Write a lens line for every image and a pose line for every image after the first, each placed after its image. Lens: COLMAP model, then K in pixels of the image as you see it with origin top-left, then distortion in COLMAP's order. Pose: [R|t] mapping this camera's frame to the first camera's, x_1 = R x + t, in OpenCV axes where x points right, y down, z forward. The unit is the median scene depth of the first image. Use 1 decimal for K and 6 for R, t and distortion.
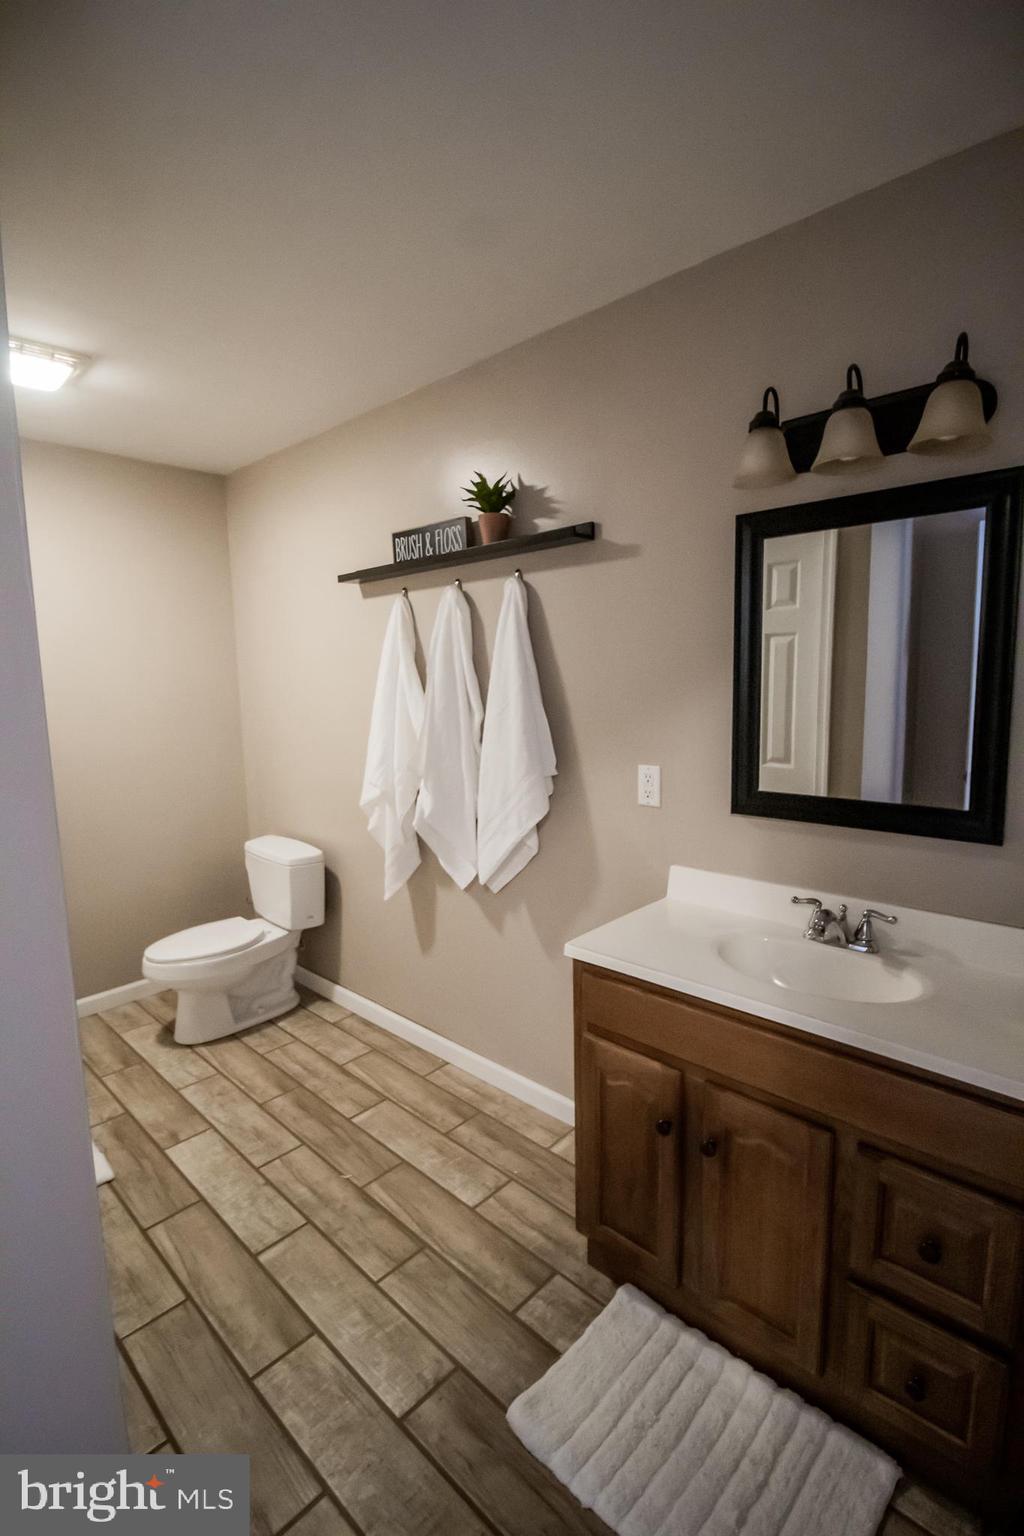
lens RADIAL K [[726.7, 0, 507.7], [0, 726.7, 767.8], [0, 0, 1]] dist [0.001676, -0.015698]
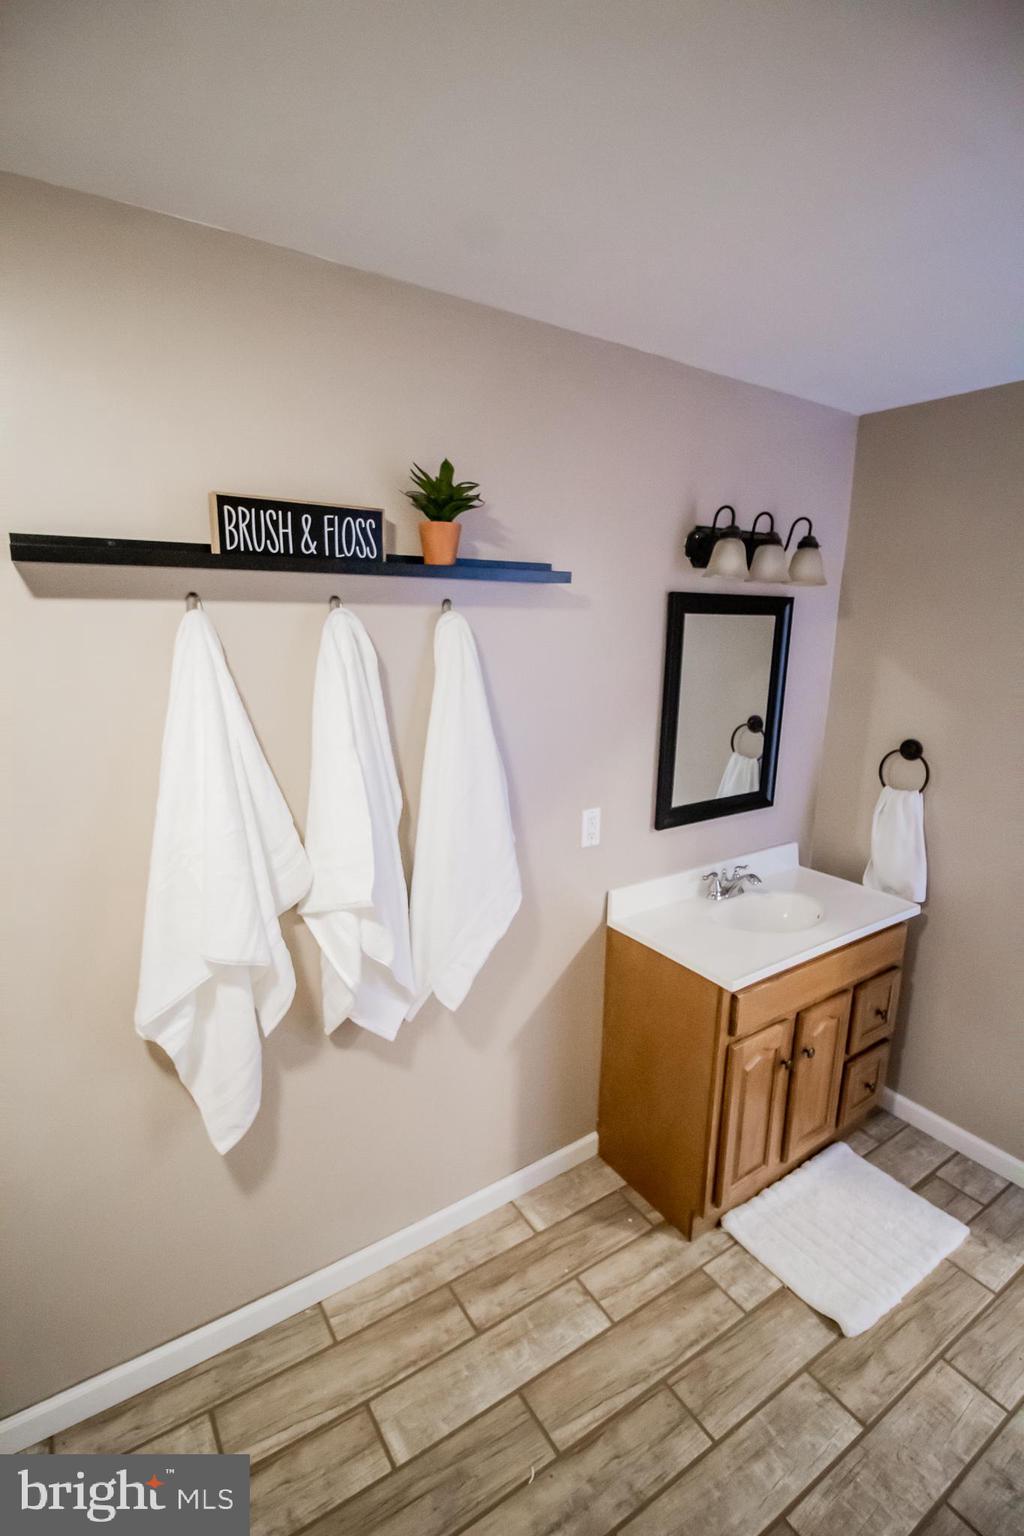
lens RADIAL K [[716.8, 0, 514.4], [0, 716.8, 768.5], [0, 0, 1]] dist [-0.002761, -0.011417]
pose [[0.214436, -0.174206, 0.961077, -0.826796], [0.105796, 0.982320, 0.154451, -0.235704], [-0.970991, 0.068558, 0.229075, 0.877658]]
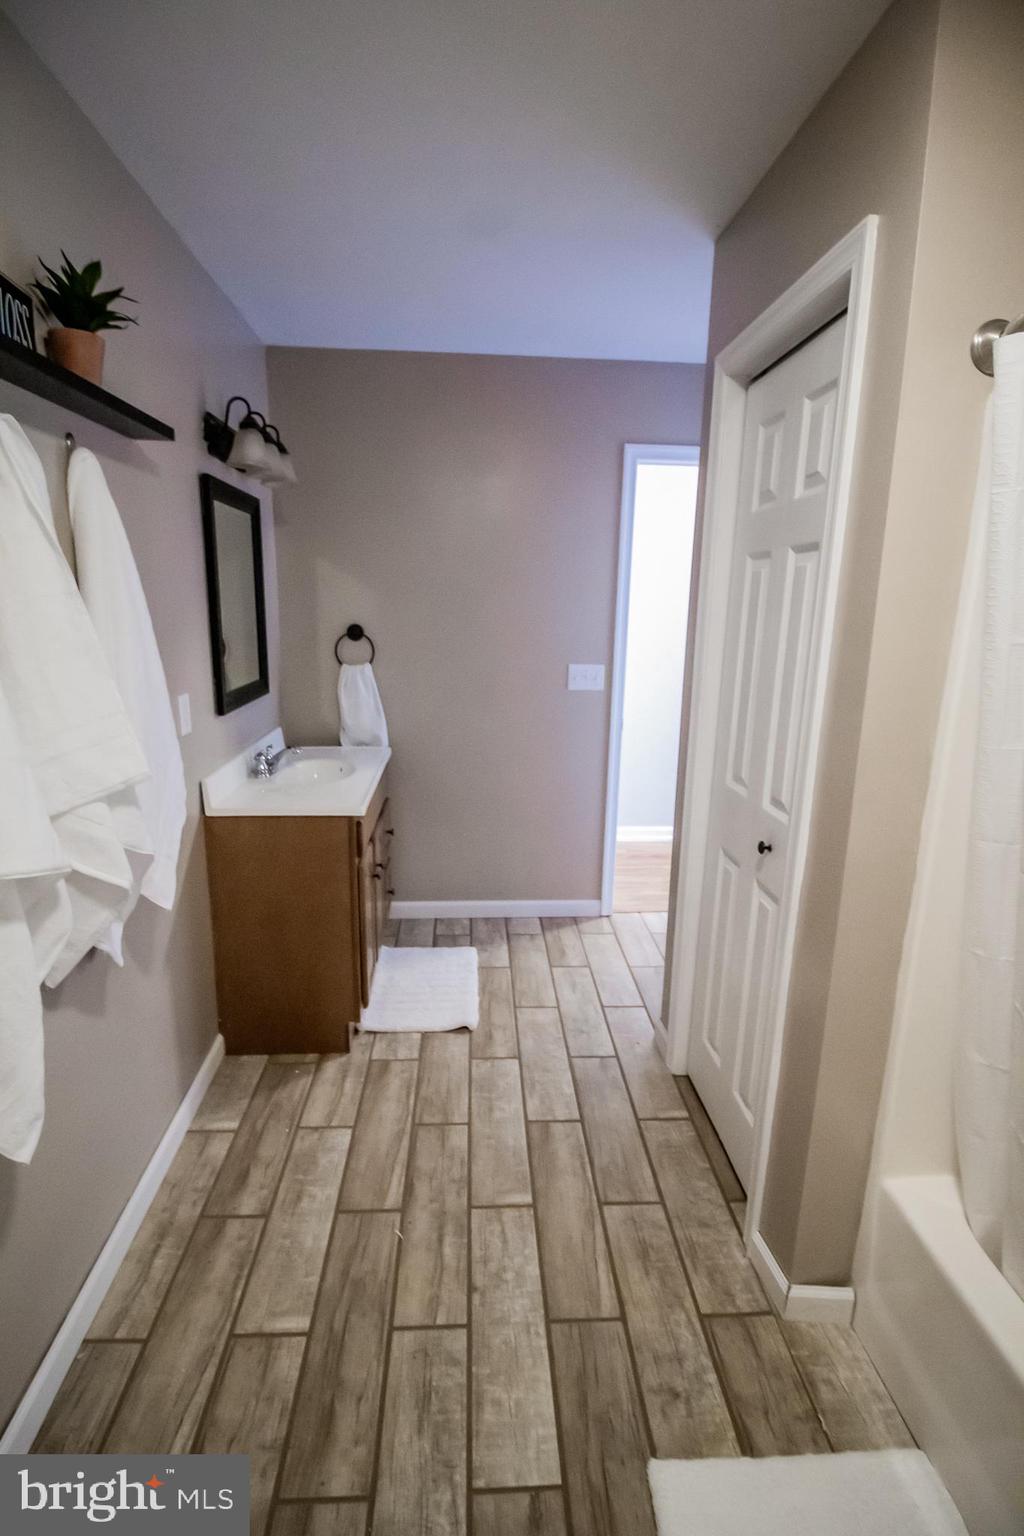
lens RADIAL K [[716.8, 0, 514.4], [0, 716.8, 768.5], [0, 0, 1]] dist [-0.002761, -0.011417]
pose [[-0.738276, -0.142426, 0.659290, -0.828721], [0.090746, 0.947592, 0.306325, -0.172275], [-0.668367, 0.285980, -0.686660, 1.417588]]
